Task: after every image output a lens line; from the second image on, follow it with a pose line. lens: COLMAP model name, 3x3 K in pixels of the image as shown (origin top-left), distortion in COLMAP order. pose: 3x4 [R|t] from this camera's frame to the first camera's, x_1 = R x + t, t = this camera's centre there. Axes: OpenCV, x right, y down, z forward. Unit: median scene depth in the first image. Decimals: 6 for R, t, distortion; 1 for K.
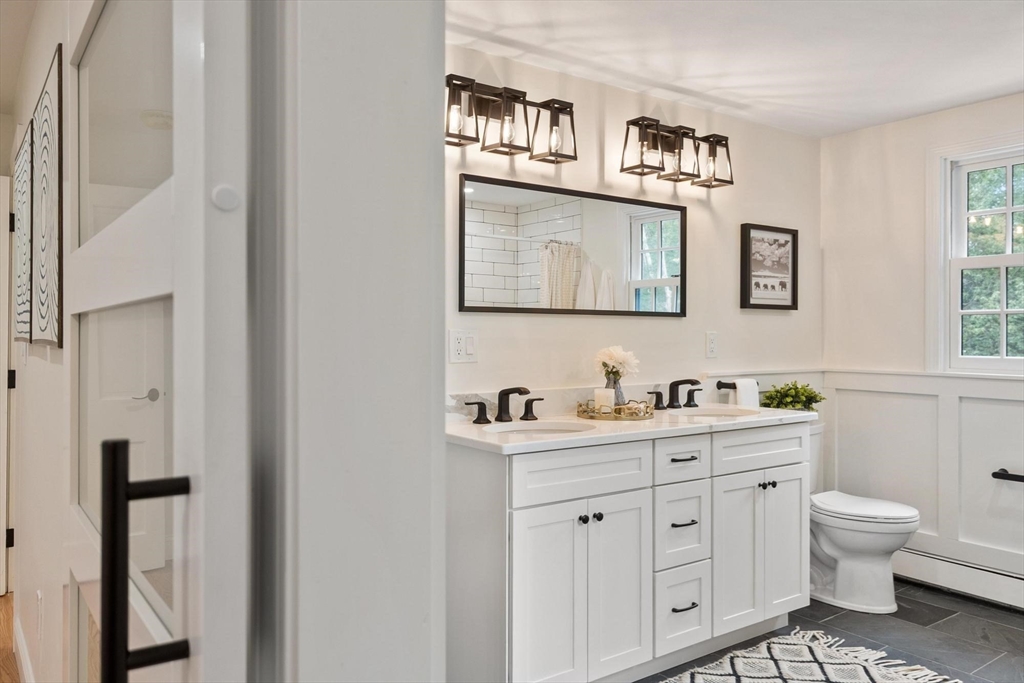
lens RADIAL K [[764.3, 0, 512.2], [0, 764.3, 339.1], [0, 0, 1]] dist [0.002196, -0.000168]
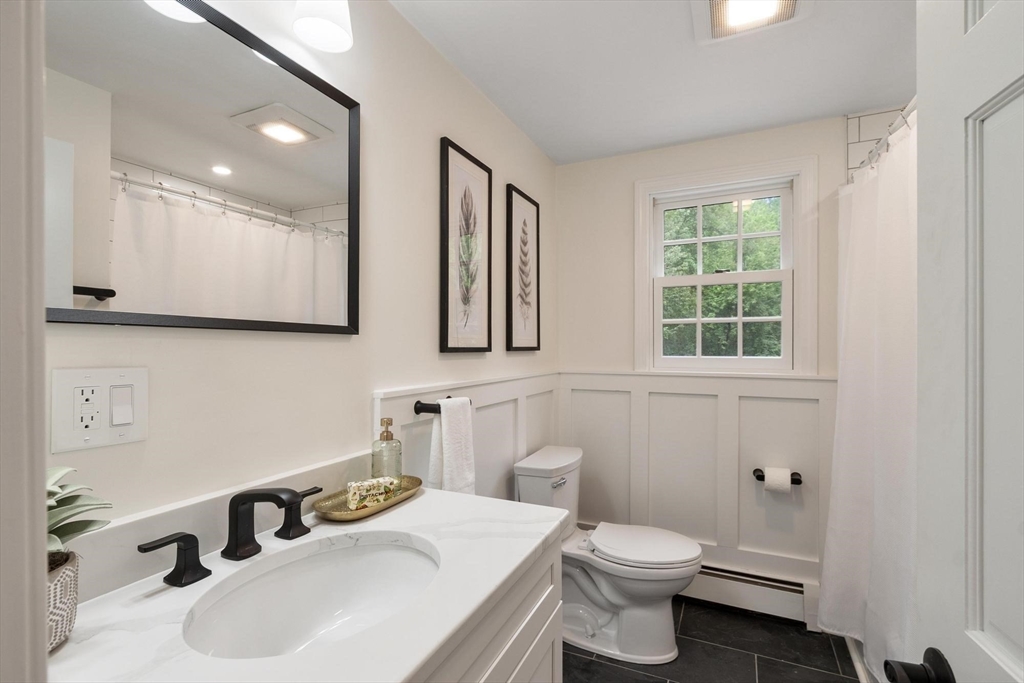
lens RADIAL K [[495.3, 0, 508.4], [0, 495.3, 336.7], [0, 0, 1]] dist [-0.002640, -0.000862]
pose [[0.884885, -0.018851, 0.465429, -0.004350], [0.017201, 0.999822, 0.007793, -0.030483], [-0.465493, 0.001110, 0.885051, 0.563760]]
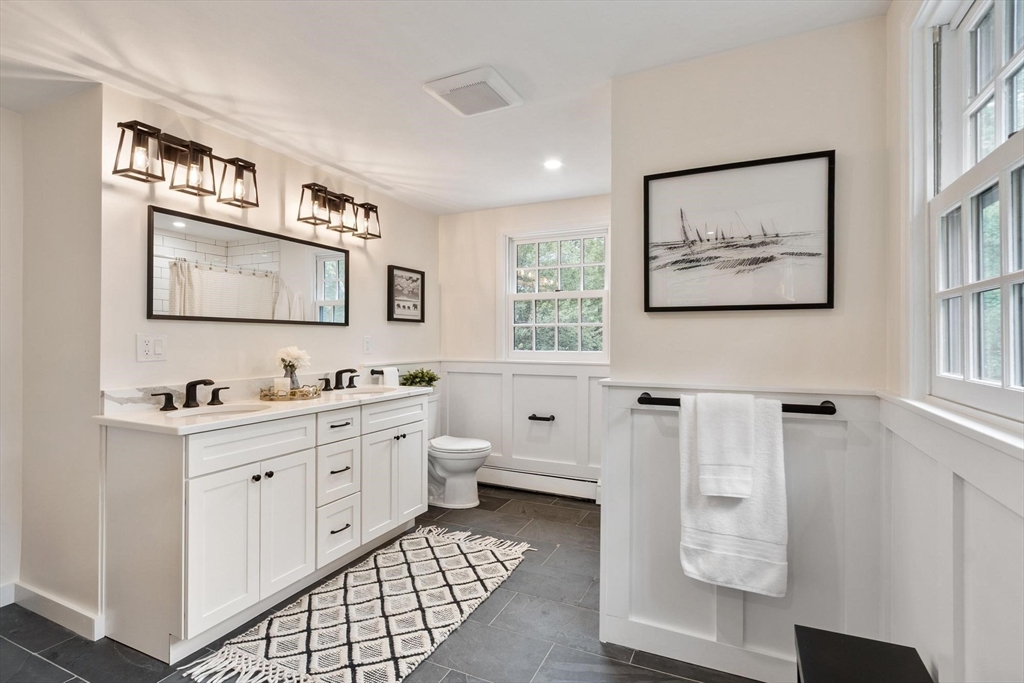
lens RADIAL K [[495.3, 0, 513.2], [0, 495.3, 342.3], [0, 0, 1]] dist [-0.002640, -0.000862]
pose [[0.871880, -0.003709, 0.489706, 0.046558], [0.002669, 0.999992, 0.002822, 0.000299], [-0.489713, -0.001153, 0.871883, 0.029177]]
